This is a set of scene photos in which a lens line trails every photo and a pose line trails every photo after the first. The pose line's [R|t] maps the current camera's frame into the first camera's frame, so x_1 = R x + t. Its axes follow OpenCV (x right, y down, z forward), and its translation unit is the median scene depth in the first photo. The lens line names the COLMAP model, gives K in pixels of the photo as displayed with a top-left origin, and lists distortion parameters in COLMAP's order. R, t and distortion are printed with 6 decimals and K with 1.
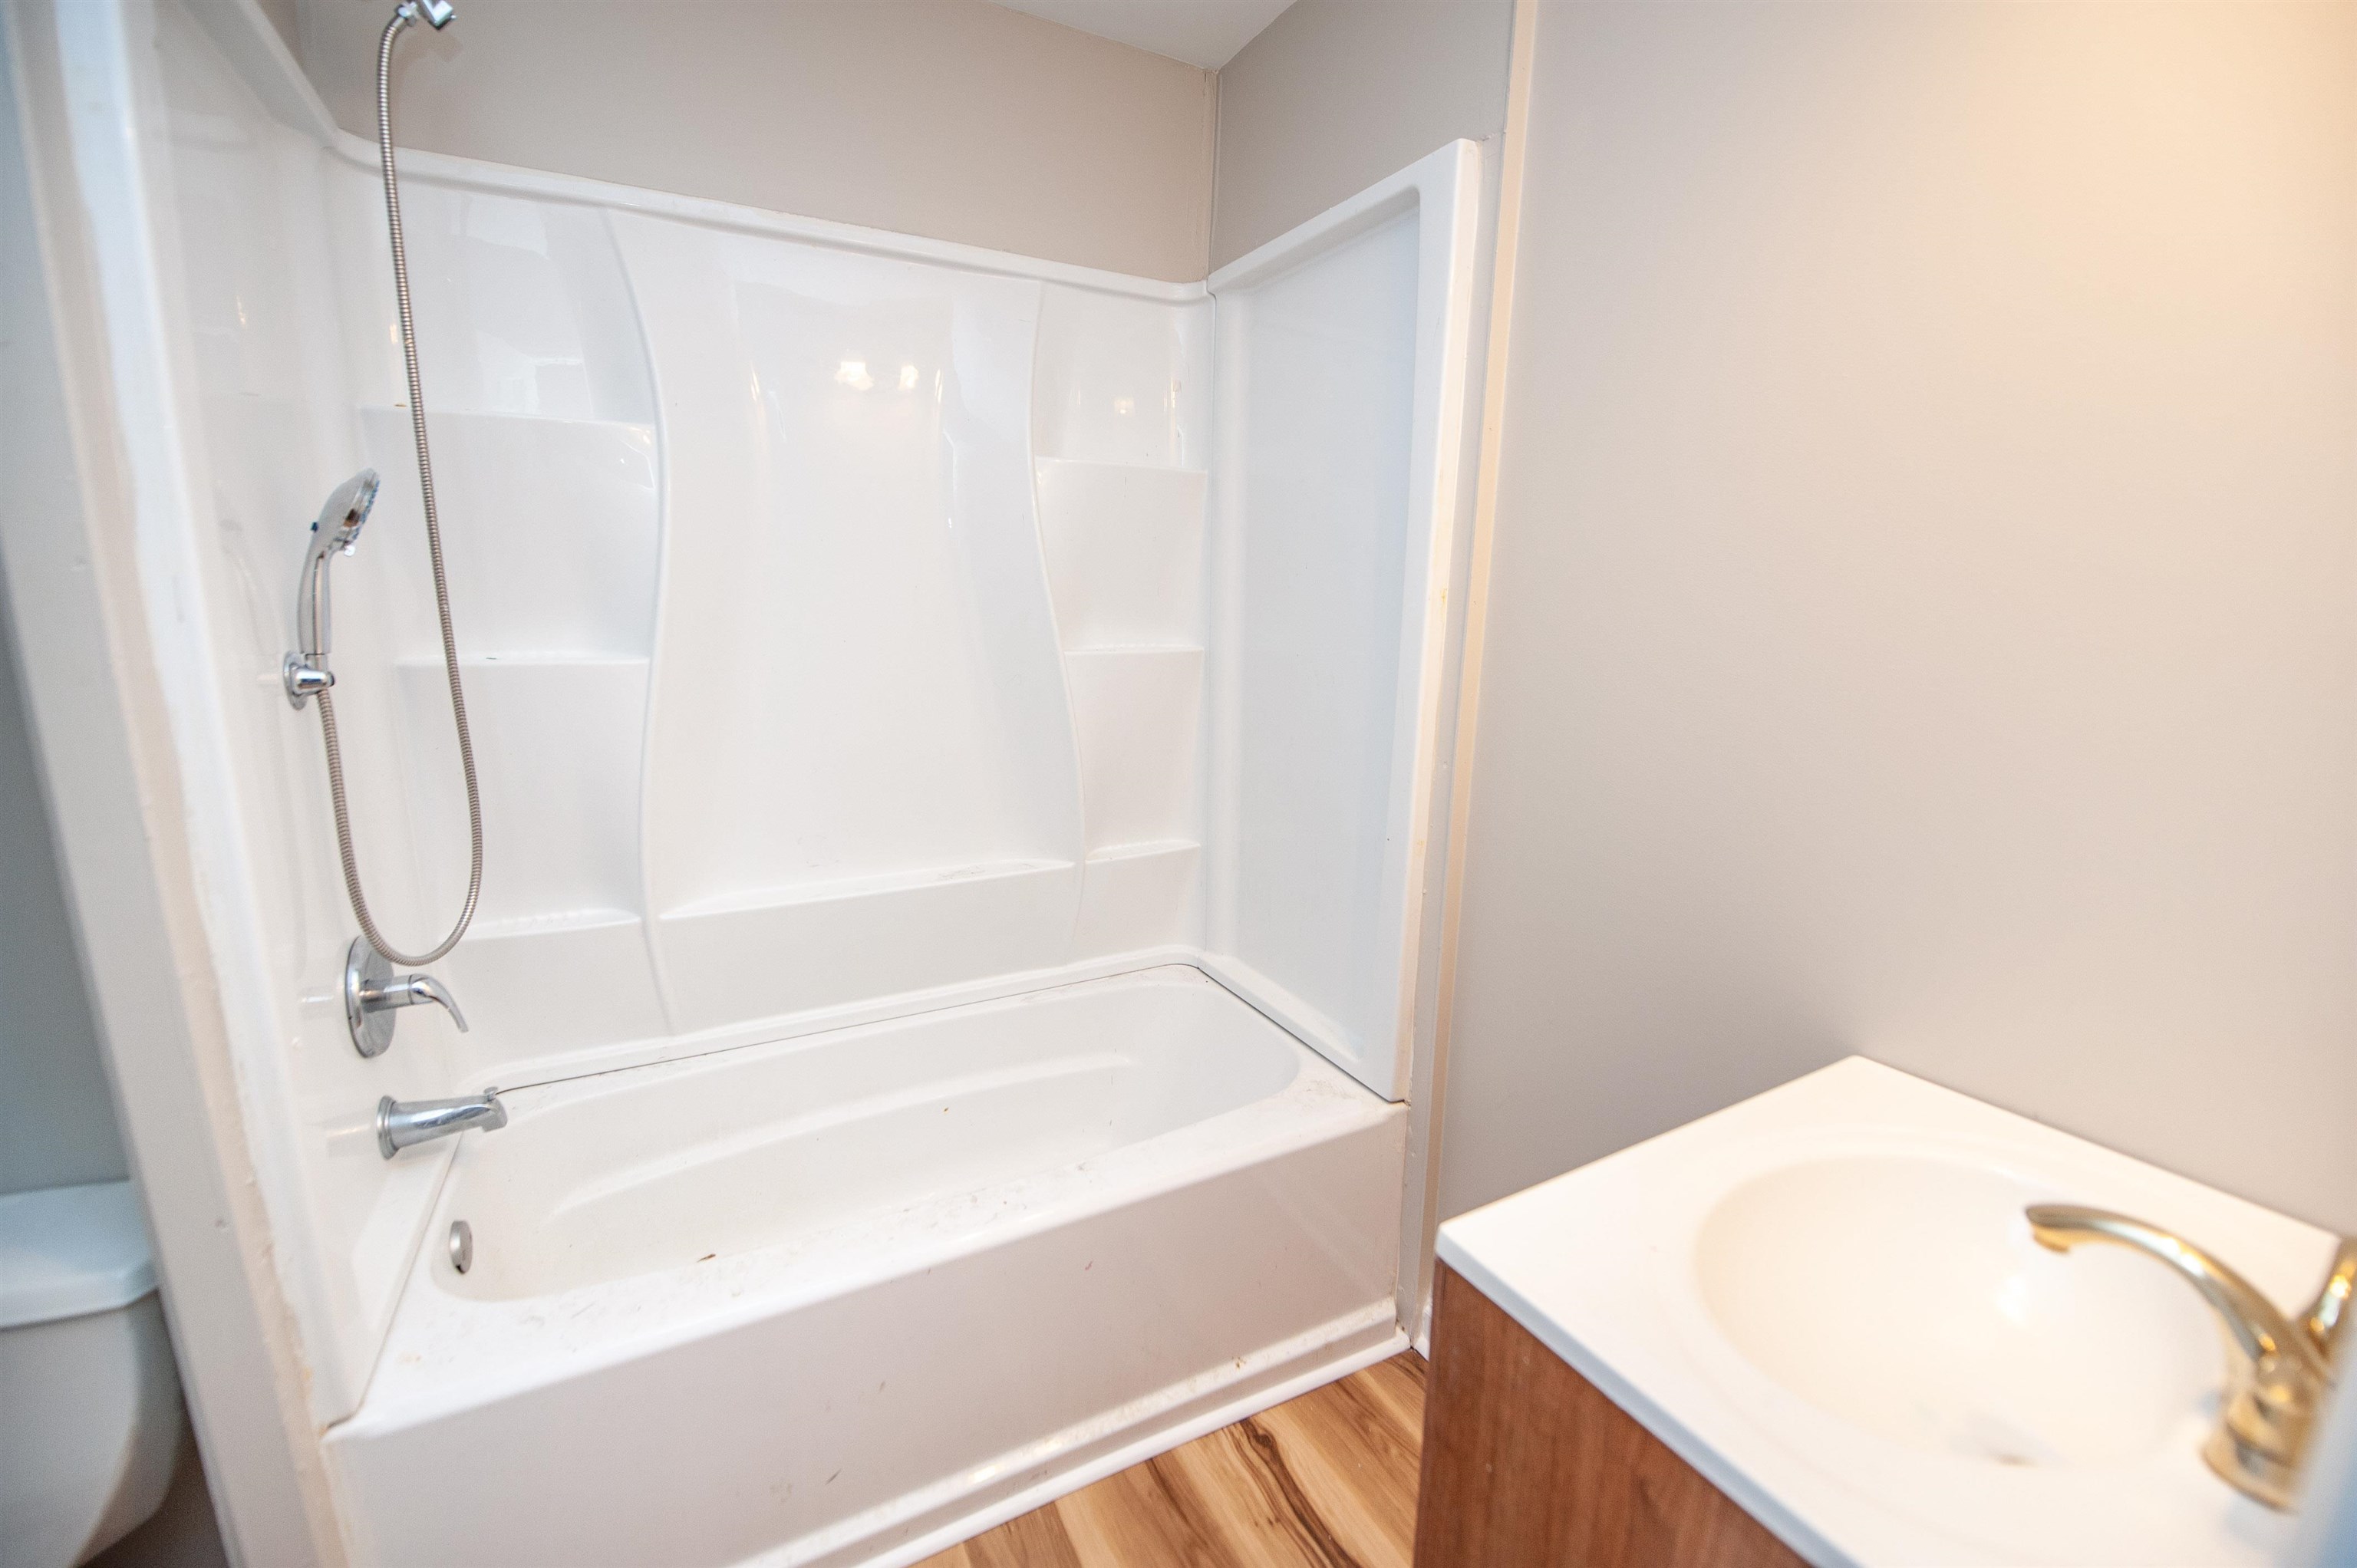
lens RADIAL K [[945.6, 0, 1195.3], [0, 945.6, 793.7], [0, 0, 1]] dist [-0.018440, -0.002222]
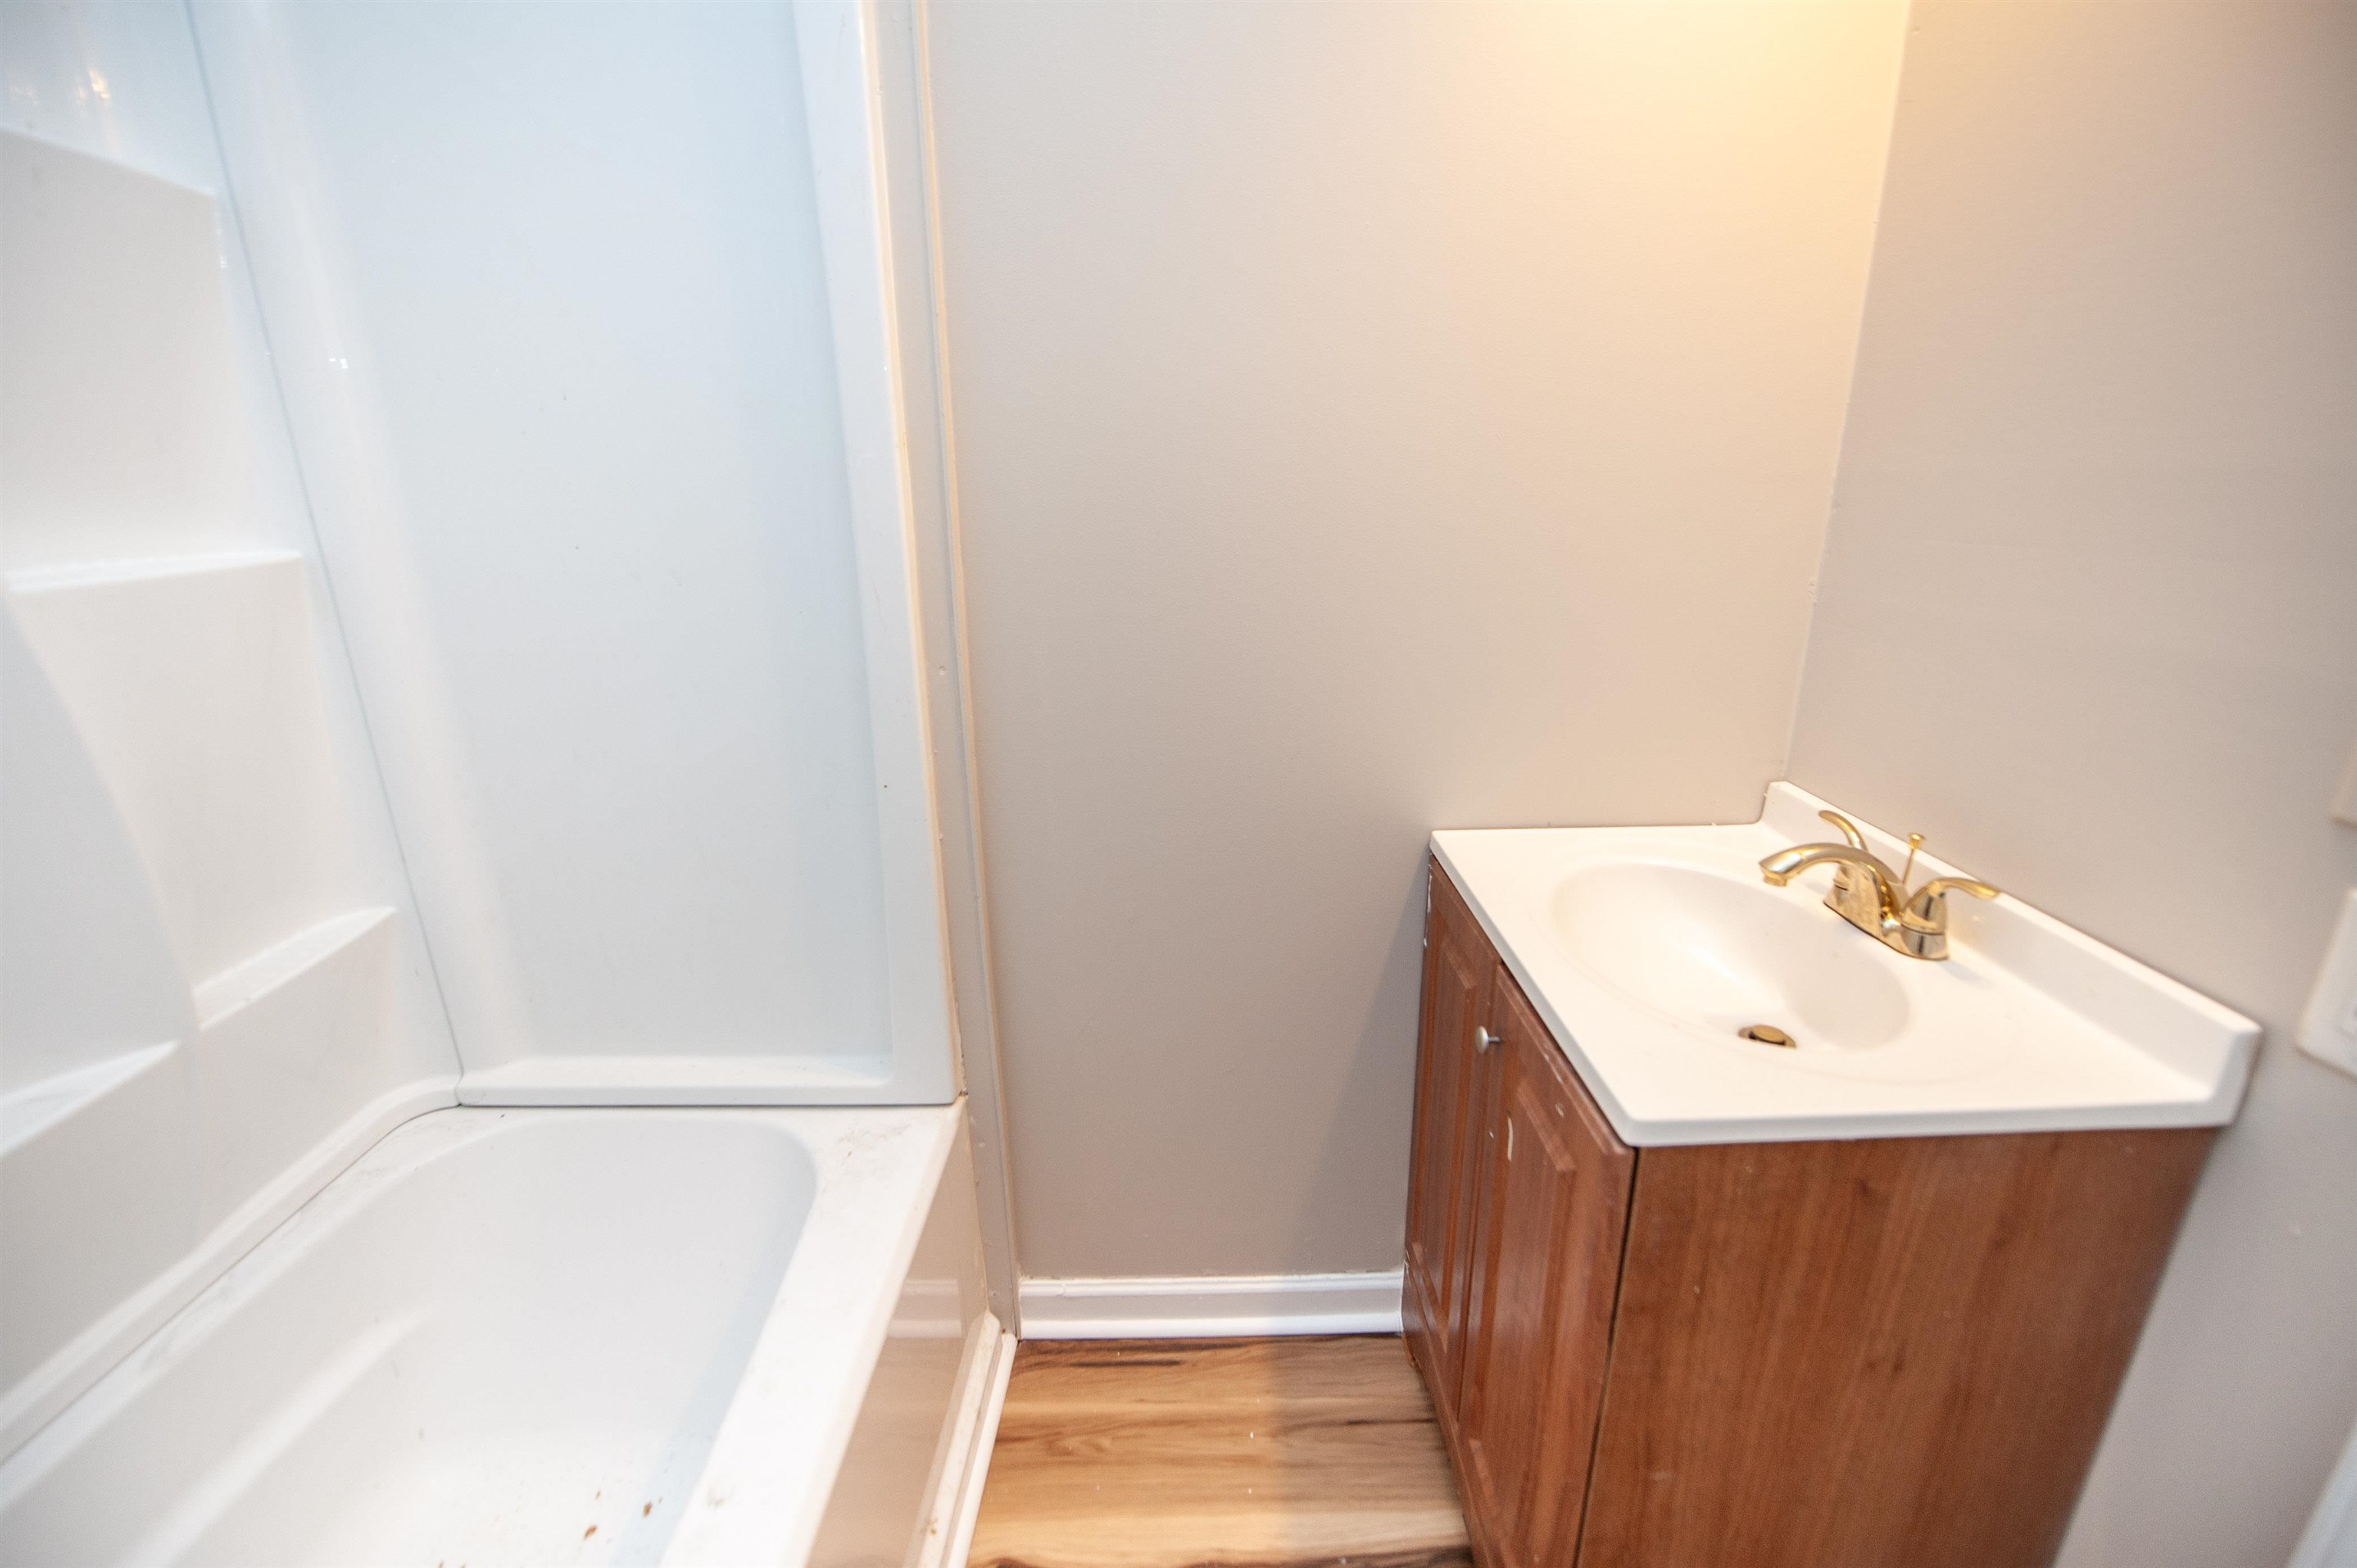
lens RADIAL K [[945.6, 0, 1194.7], [0, 945.6, 782.3], [0, 0, 1]] dist [-0.018440, -0.002222]
pose [[0.474427, -0.275477, 0.836081, -0.291365], [0.188735, 0.959519, 0.209052, -0.063596], [-0.859824, 0.058618, 0.507214, 0.401406]]
